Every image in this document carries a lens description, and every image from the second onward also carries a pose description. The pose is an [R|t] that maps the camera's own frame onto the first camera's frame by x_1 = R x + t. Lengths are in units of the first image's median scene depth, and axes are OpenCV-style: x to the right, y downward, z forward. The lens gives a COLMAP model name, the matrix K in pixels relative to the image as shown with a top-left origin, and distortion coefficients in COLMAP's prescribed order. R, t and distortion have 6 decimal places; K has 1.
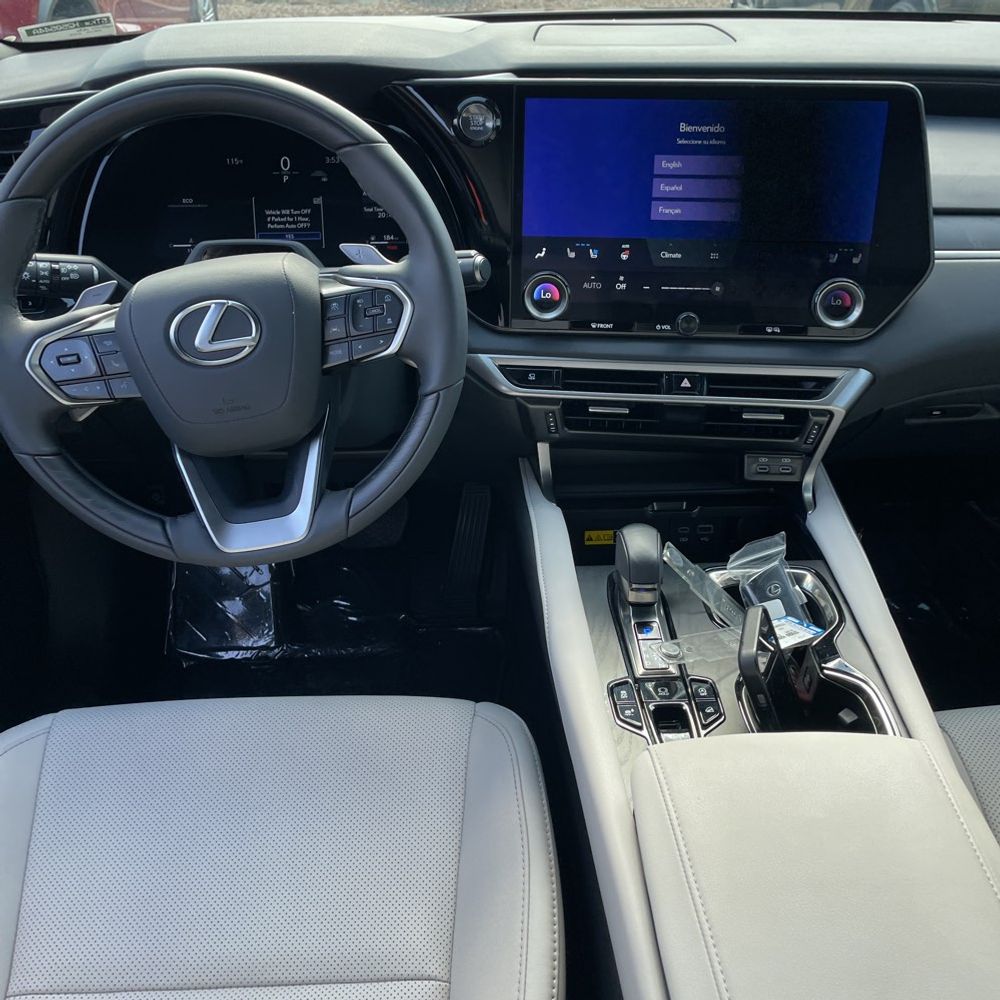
lens RADIAL K [[1008.5, 0, 506.8], [0, 1008.5, 487.9], [0, 0, 1]] dist [0.075308, -0.103912]
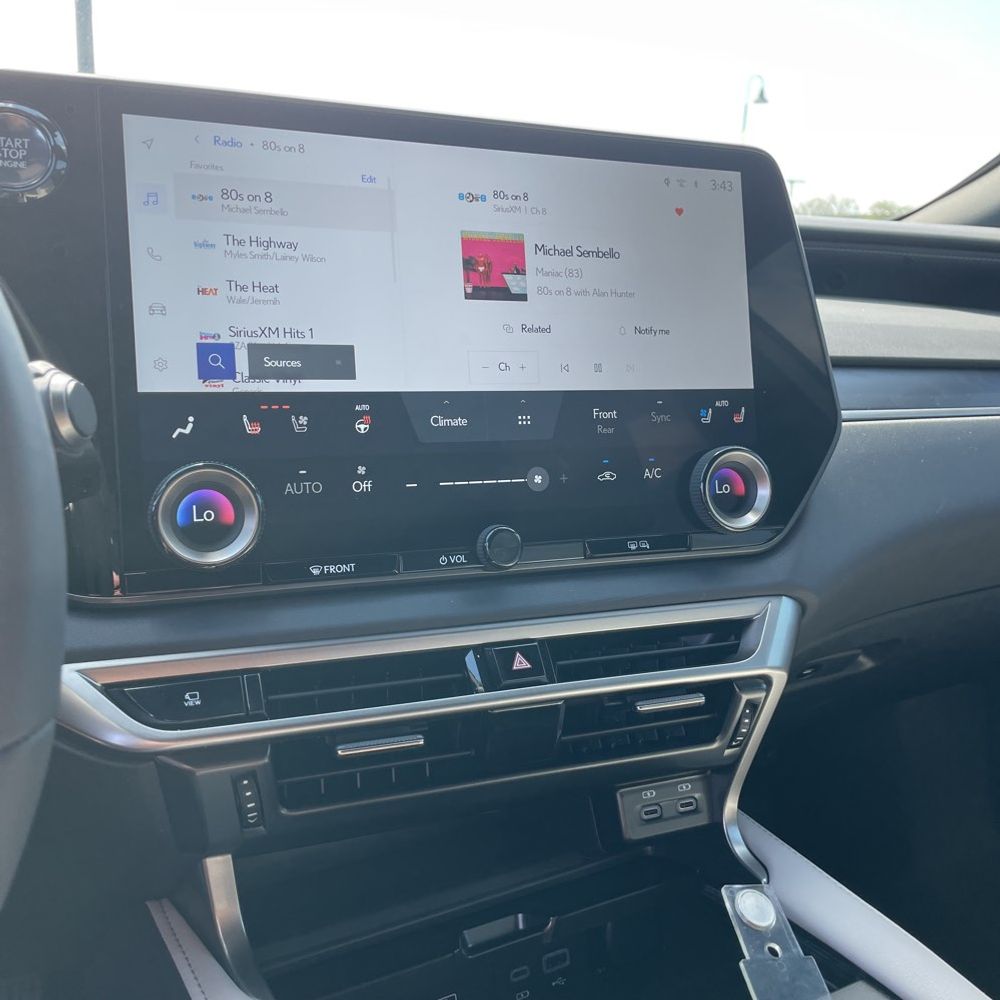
lens RADIAL K [[1008.5, 0, 506.8], [0, 1008.5, 487.9], [0, 0, 1]] dist [0.075308, -0.103912]
pose [[0.880763, -0.055397, 0.470307, -0.055389], [0.209489, 0.936253, -0.282037, -0.045610], [-0.424702, 0.346932, 0.836222, 0.561062]]
